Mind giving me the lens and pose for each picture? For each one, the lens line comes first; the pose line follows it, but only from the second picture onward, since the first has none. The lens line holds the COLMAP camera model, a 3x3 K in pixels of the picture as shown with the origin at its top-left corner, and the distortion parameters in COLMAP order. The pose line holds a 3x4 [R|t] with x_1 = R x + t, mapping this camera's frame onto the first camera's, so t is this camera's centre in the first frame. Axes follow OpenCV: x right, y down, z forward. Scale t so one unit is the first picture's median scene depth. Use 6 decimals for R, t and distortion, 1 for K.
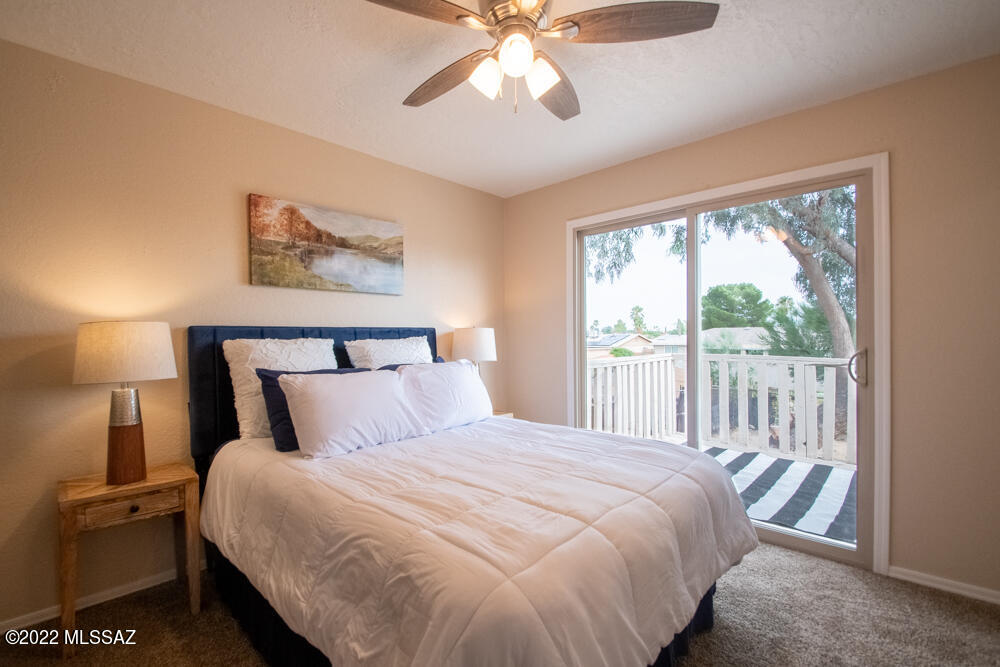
lens RADIAL K [[454.5, 0, 497.5], [0, 454.5, 337.3], [0, 0, 1]] dist [0.001250, -0.005273]
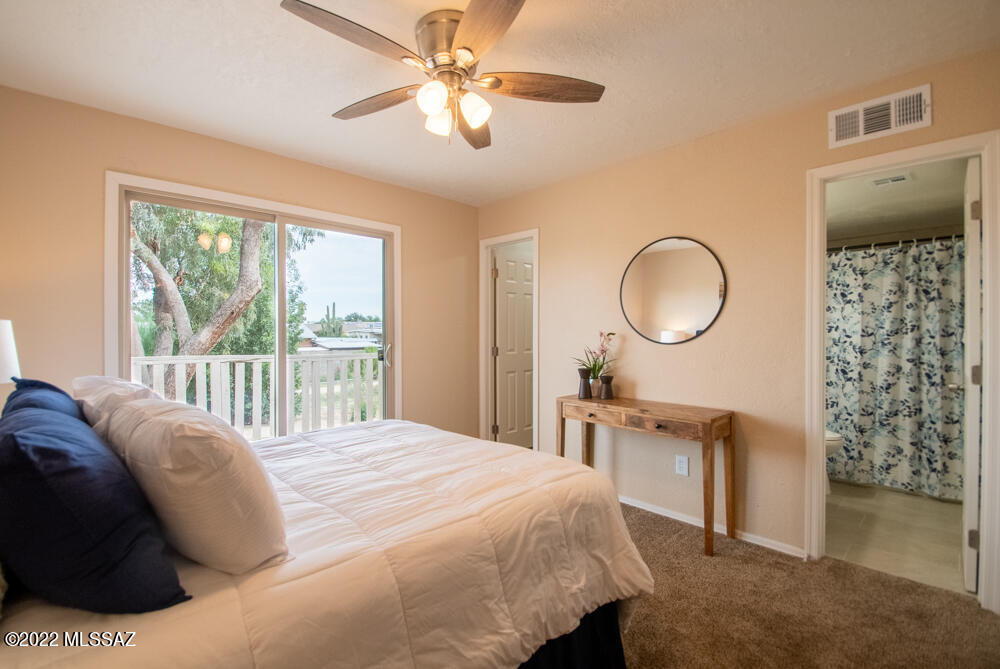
lens RADIAL K [[448.5, 0, 496.8], [0, 448.5, 332.6], [0, 0, 1]] dist [-0.020767, -0.000970]
pose [[0.013938, 0.010523, 0.999847, -0.610679], [0.005020, 0.999931, -0.010594, 0.002966], [-0.999890, 0.005167, 0.013885, 0.477439]]
